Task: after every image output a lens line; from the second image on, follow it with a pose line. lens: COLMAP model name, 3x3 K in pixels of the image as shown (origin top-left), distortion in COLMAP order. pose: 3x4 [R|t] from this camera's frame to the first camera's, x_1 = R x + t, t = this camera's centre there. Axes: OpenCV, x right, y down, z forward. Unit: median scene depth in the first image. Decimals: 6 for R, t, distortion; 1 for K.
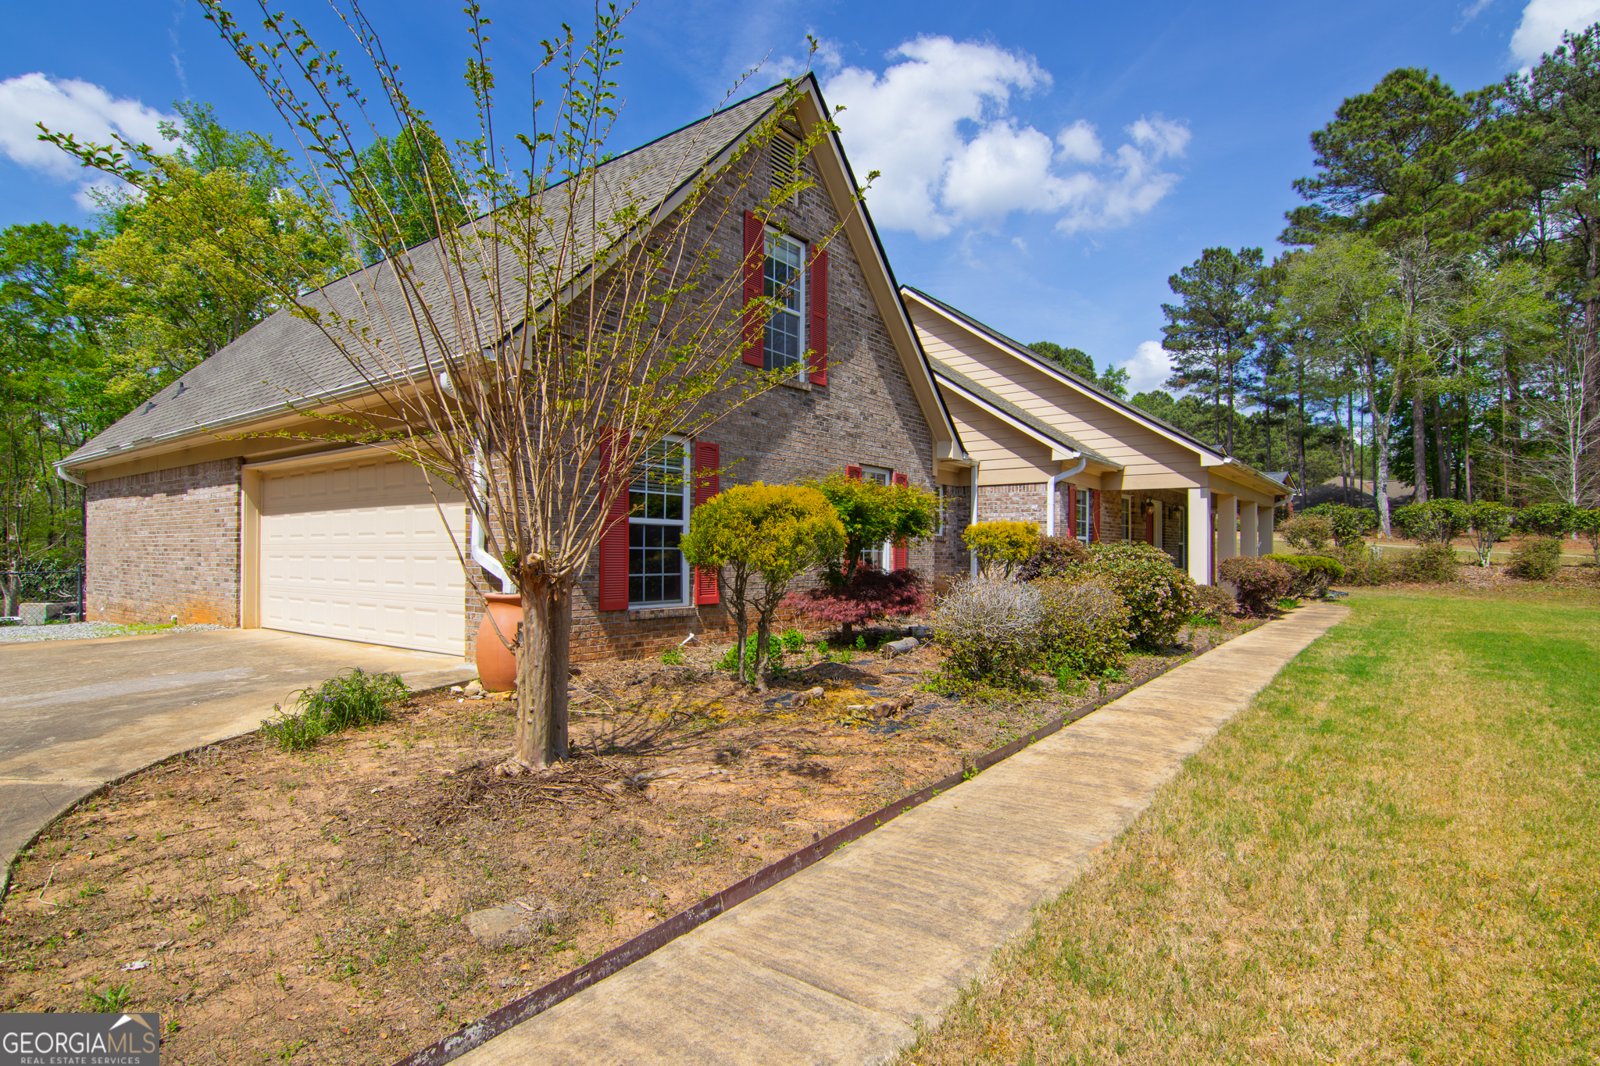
lens RADIAL K [[815.2, 0, 800.0], [0, 815.2, 533.0], [0, 0, 1]] dist [-0.001393, -0.018514]
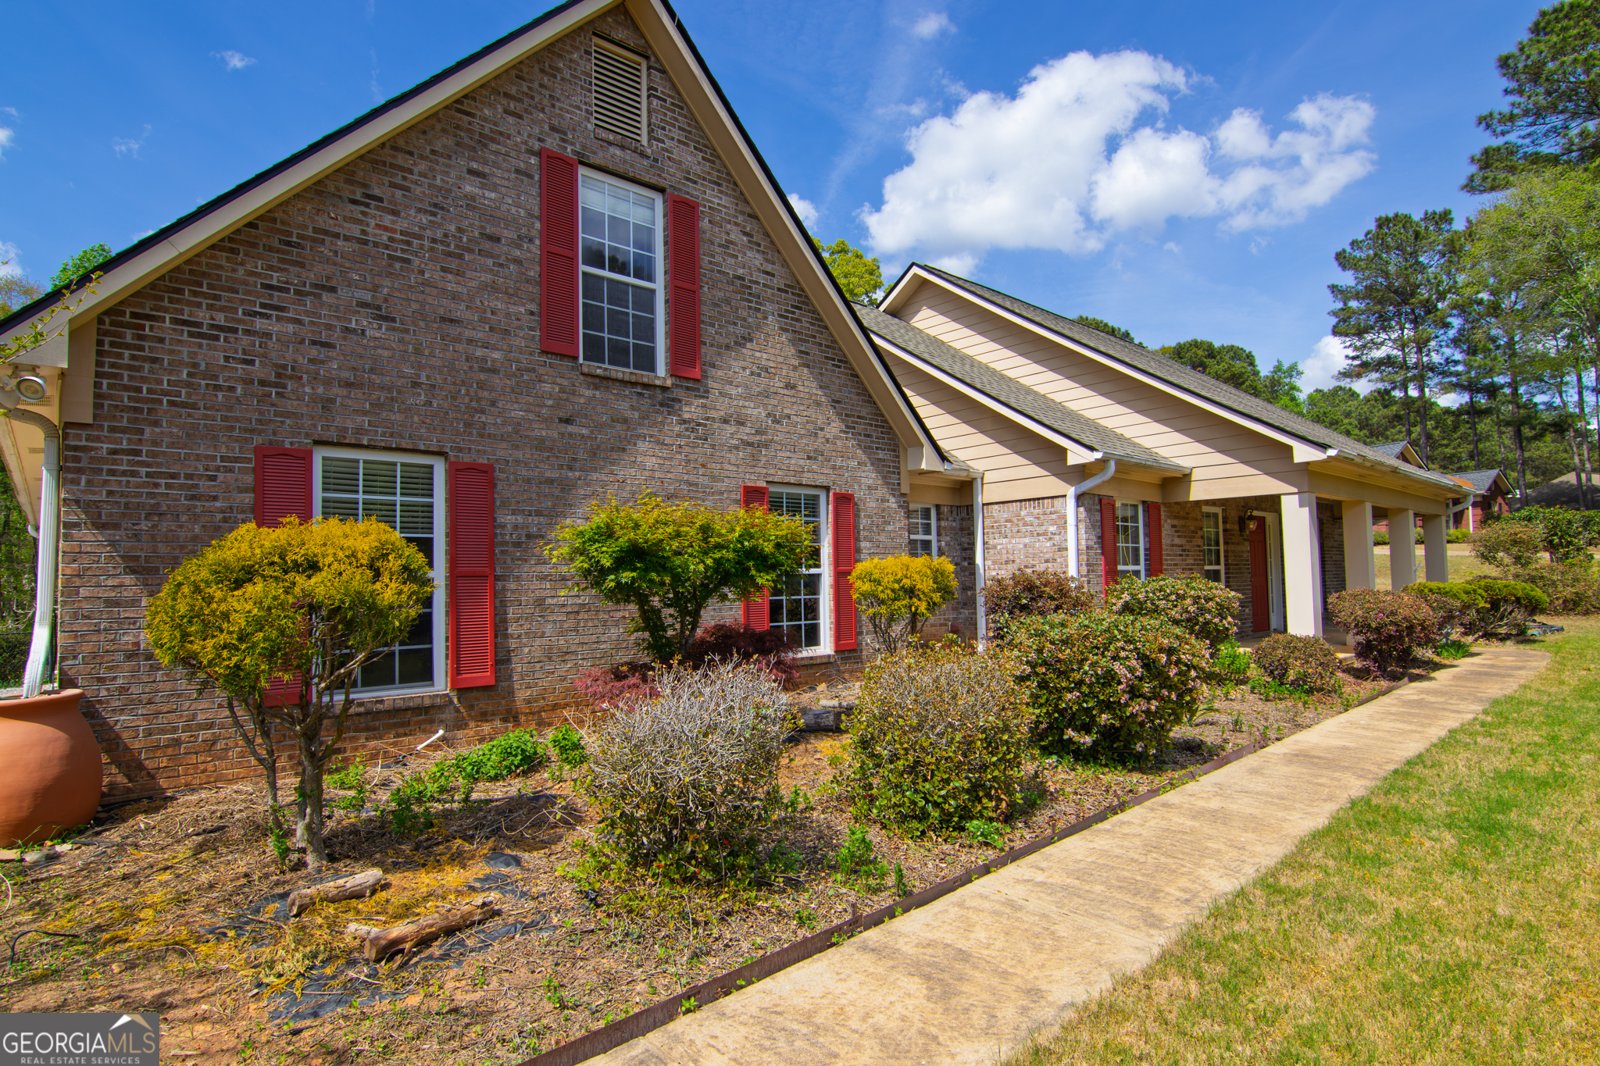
lens RADIAL K [[827.1, 0, 800.0], [0, 827.1, 533.0], [0, 0, 1]] dist [-0.005872, -0.008482]
pose [[0.983179, -0.036380, -0.178984, 0.072968], [0.030452, 0.998896, -0.035760, -0.003116], [0.180087, 0.029708, 0.983202, 0.080639]]
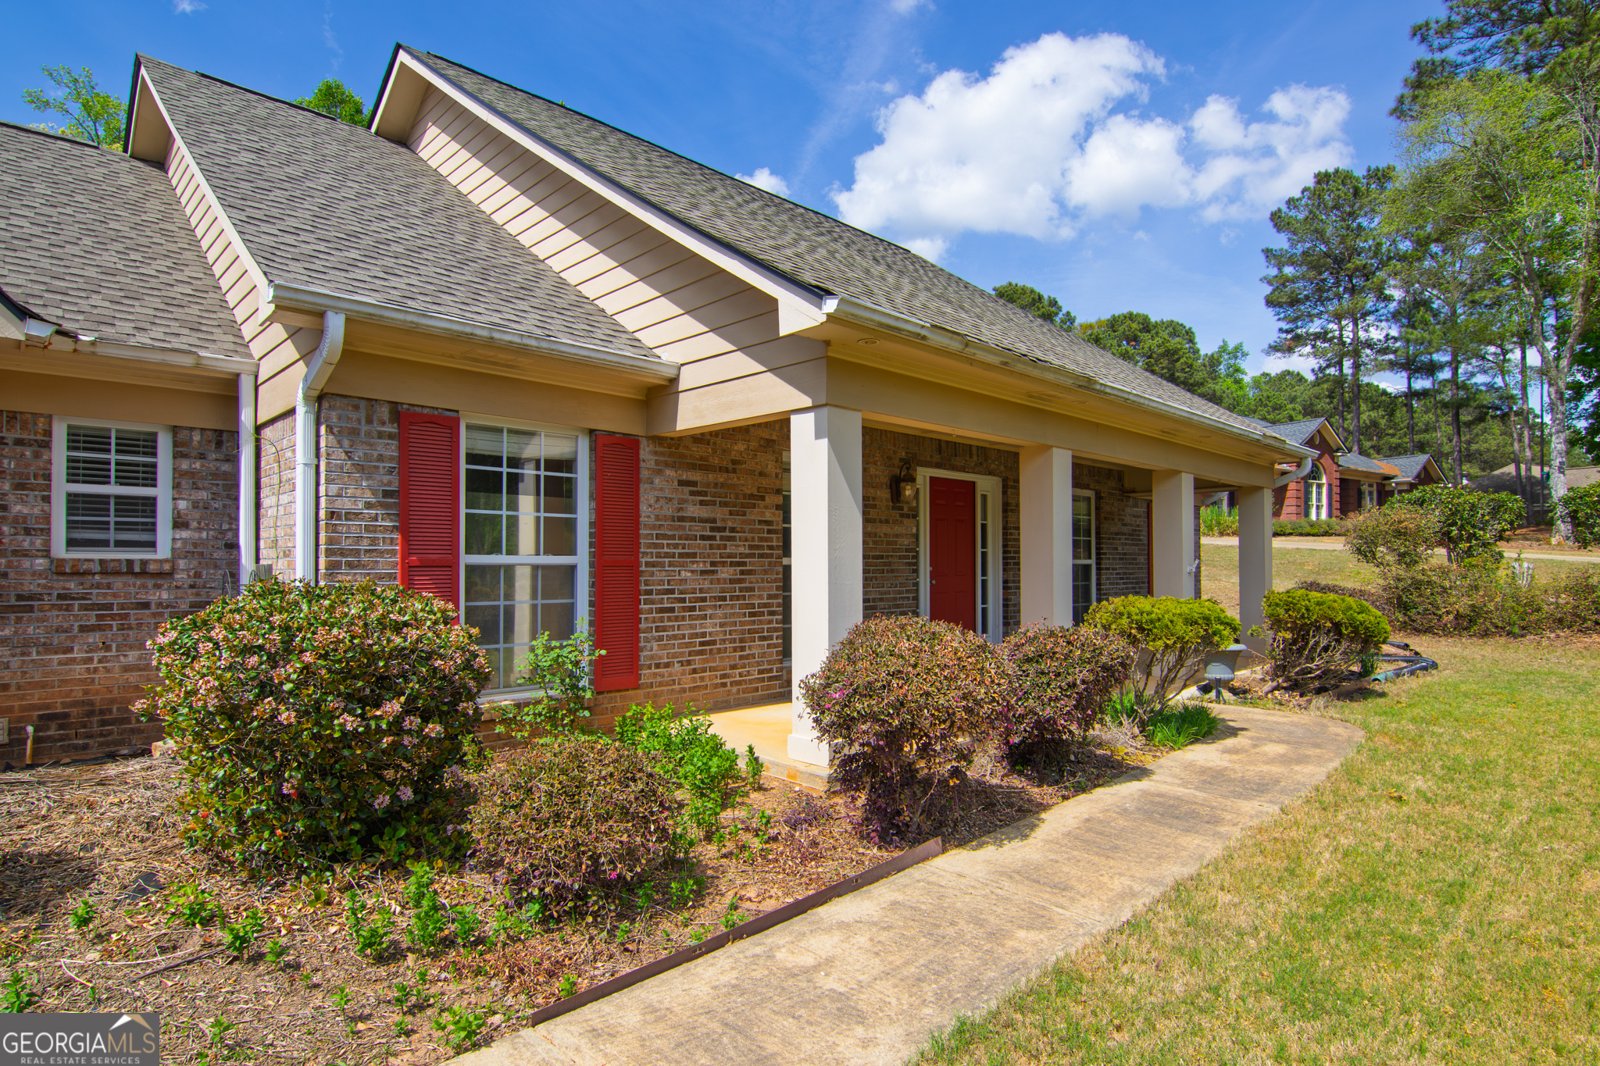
lens RADIAL K [[849.8, 0, 779.6], [0, 849.8, 545.0], [0, 0, 1]] dist [-0.022241, -0.002148]
pose [[0.988658, -0.010606, -0.149806, 0.203433], [0.010812, 0.999941, 0.000562, 0.000105], [0.149792, -0.002176, 0.988715, 0.250939]]
